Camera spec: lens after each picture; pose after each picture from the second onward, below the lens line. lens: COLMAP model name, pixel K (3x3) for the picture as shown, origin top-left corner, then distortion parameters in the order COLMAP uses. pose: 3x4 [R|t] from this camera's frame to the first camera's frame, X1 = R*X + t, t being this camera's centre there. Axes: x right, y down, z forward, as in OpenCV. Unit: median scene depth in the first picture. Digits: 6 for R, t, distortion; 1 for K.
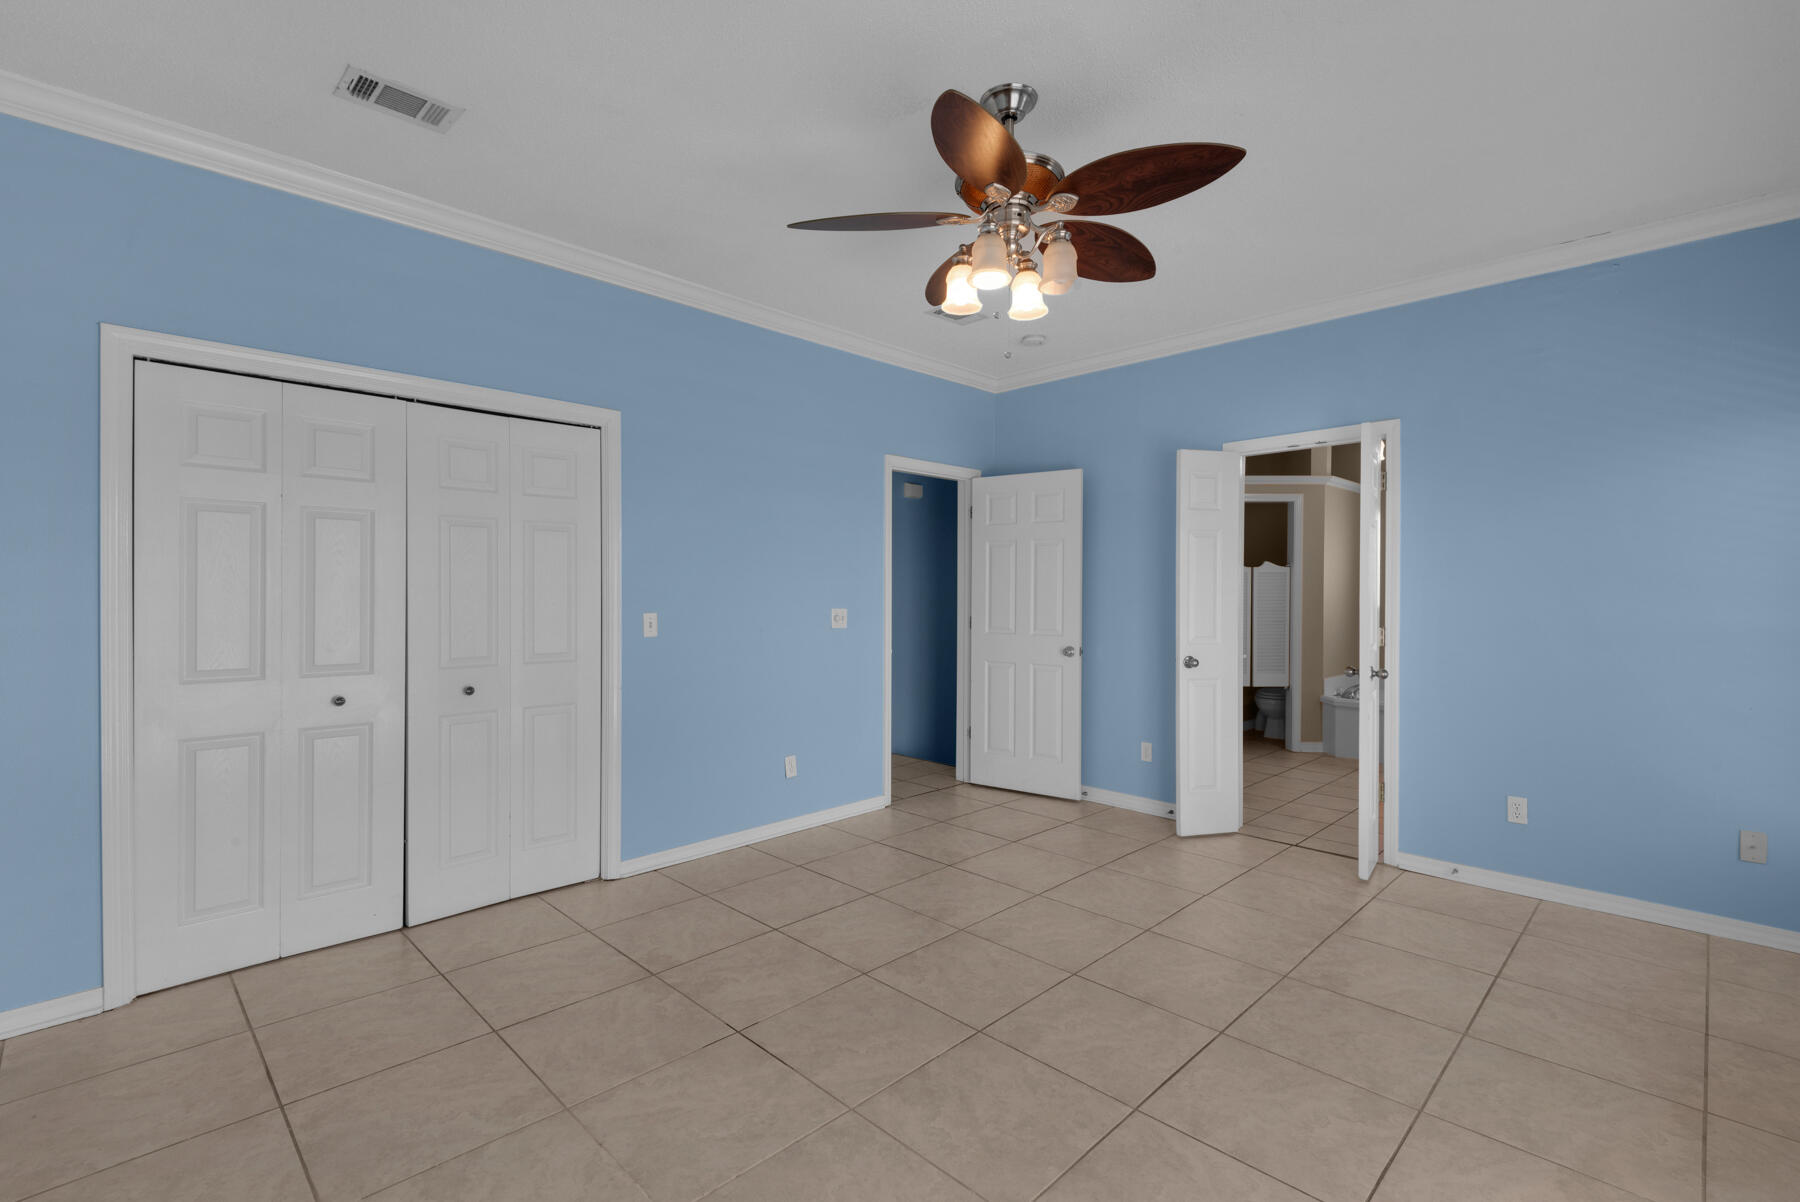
lens RADIAL K [[812.0, 0, 905.1], [0, 812.0, 598.2], [0, 0, 1]] dist [0.048976, -0.024540]
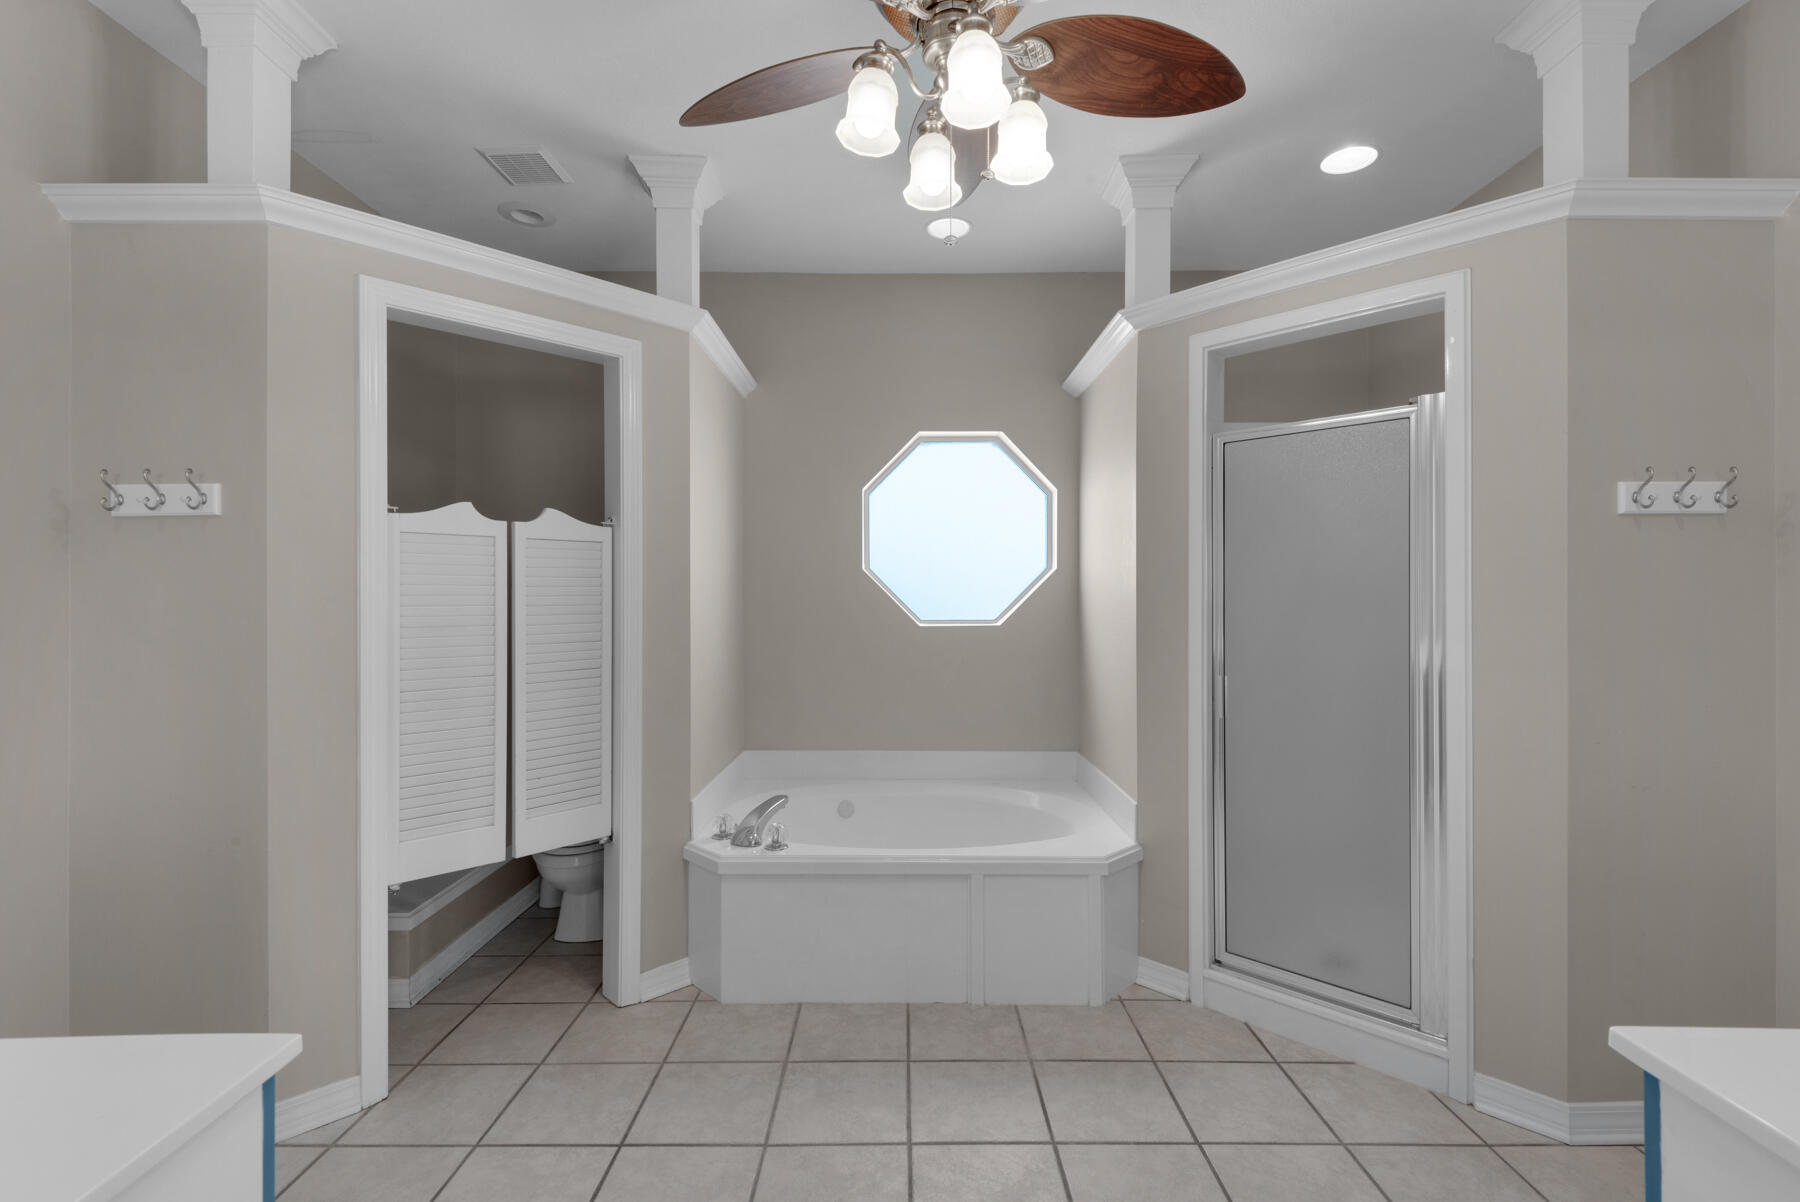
lens RADIAL K [[812.0, 0, 905.1], [0, 812.0, 598.2], [0, 0, 1]] dist [0.048976, -0.024540]
pose [[0.713083, -0.005144, 0.701061, 0.297849], [0.011940, 0.999917, -0.004809, -0.001212], [-0.700978, 0.011800, 0.713085, 0.629360]]
